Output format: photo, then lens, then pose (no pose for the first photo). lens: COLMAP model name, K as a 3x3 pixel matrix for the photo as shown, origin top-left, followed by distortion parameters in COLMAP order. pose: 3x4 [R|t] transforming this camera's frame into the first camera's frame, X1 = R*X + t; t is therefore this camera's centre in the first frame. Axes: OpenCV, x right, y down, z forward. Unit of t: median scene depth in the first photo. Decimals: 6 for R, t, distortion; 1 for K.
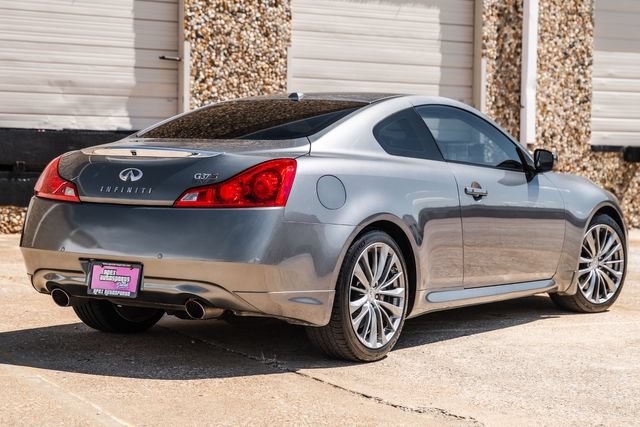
lens RADIAL K [[1420.9, 0, 350.7], [0, 1420.9, 213.2], [0, 0, 1]] dist [0.302655, 0.235106]
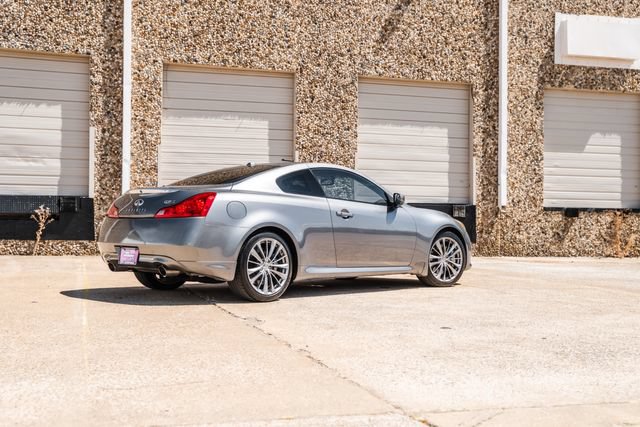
lens RADIAL K [[837.9, 0, 321.2], [0, 837.9, 226.7], [0, 0, 1]] dist [0.057441, 0.052768]
pose [[0.978865, -0.007944, -0.204353, 0.131374], [-0.001086, 0.999029, -0.044039, 0.022775], [0.204504, 0.043330, 0.977906, -0.026284]]
